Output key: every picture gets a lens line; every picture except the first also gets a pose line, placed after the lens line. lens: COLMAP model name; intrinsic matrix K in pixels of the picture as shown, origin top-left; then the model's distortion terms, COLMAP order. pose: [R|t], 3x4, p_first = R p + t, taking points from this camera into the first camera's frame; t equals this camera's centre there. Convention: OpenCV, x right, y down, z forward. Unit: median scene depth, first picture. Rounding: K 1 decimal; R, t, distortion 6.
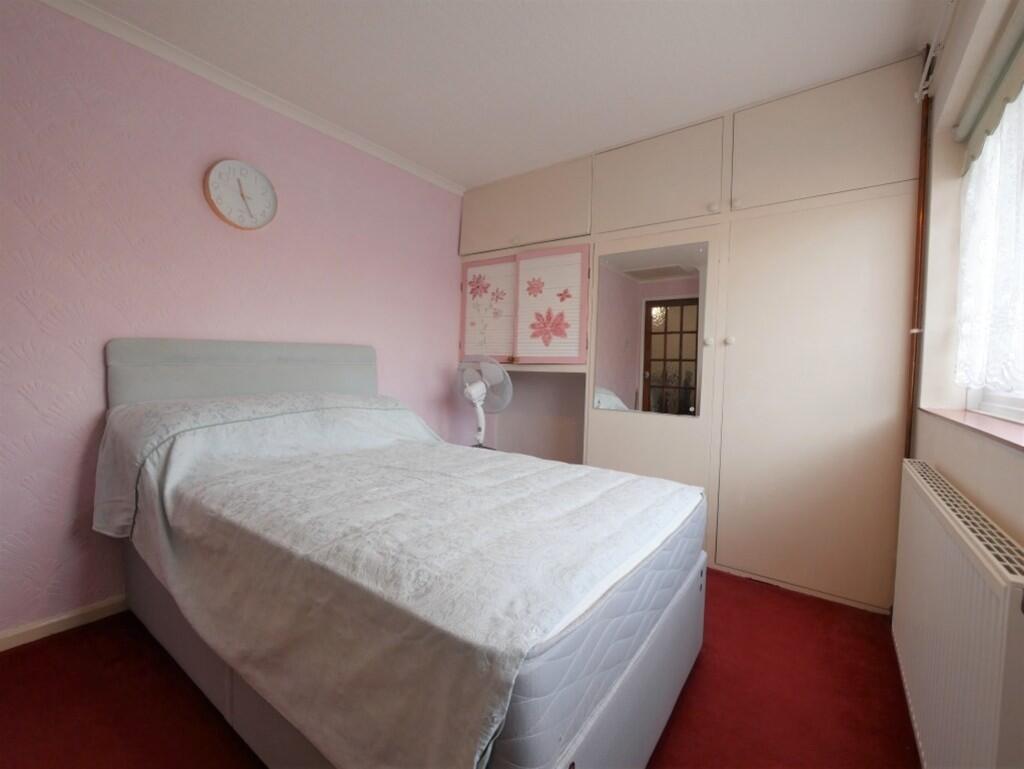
lens RADIAL K [[443.7, 0, 510.2], [0, 443.7, 386.8], [0, 0, 1]] dist [-0.004090, 0.000542]
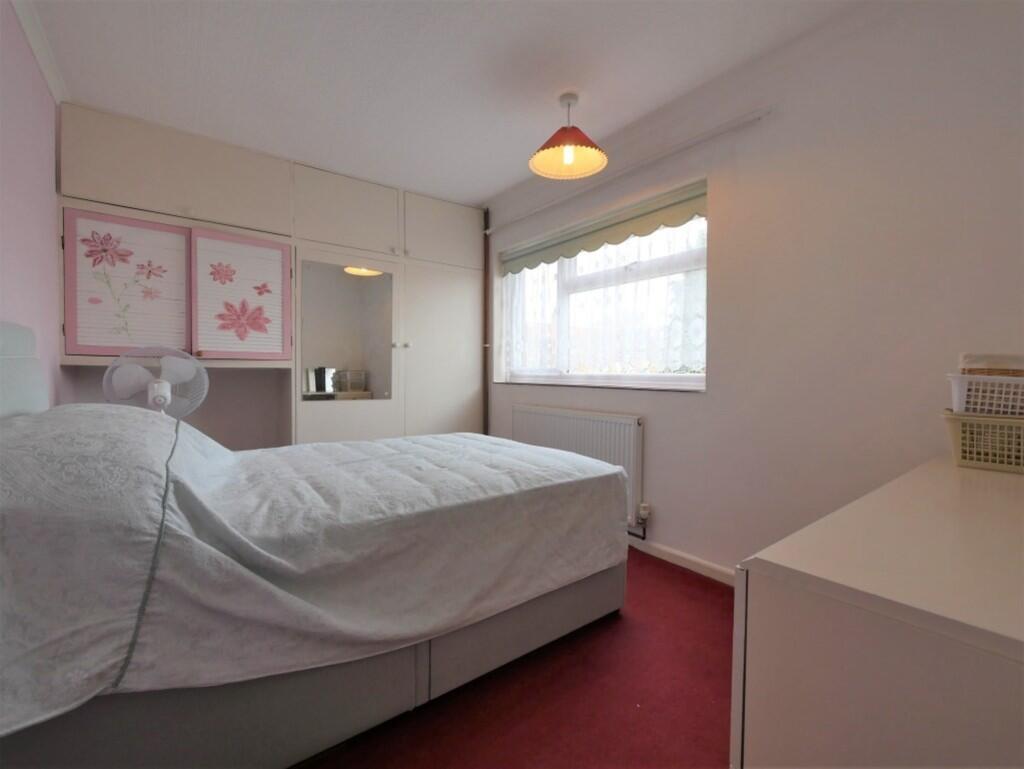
lens RADIAL K [[443.7, 0, 509.3], [0, 443.7, 379.6], [0, 0, 1]] dist [-0.004090, 0.000542]
pose [[0.284753, -0.038103, 0.957844, -0.648771], [0.039955, 0.998813, 0.027855, -0.012895], [-0.957768, 0.030339, 0.285937, 0.202124]]
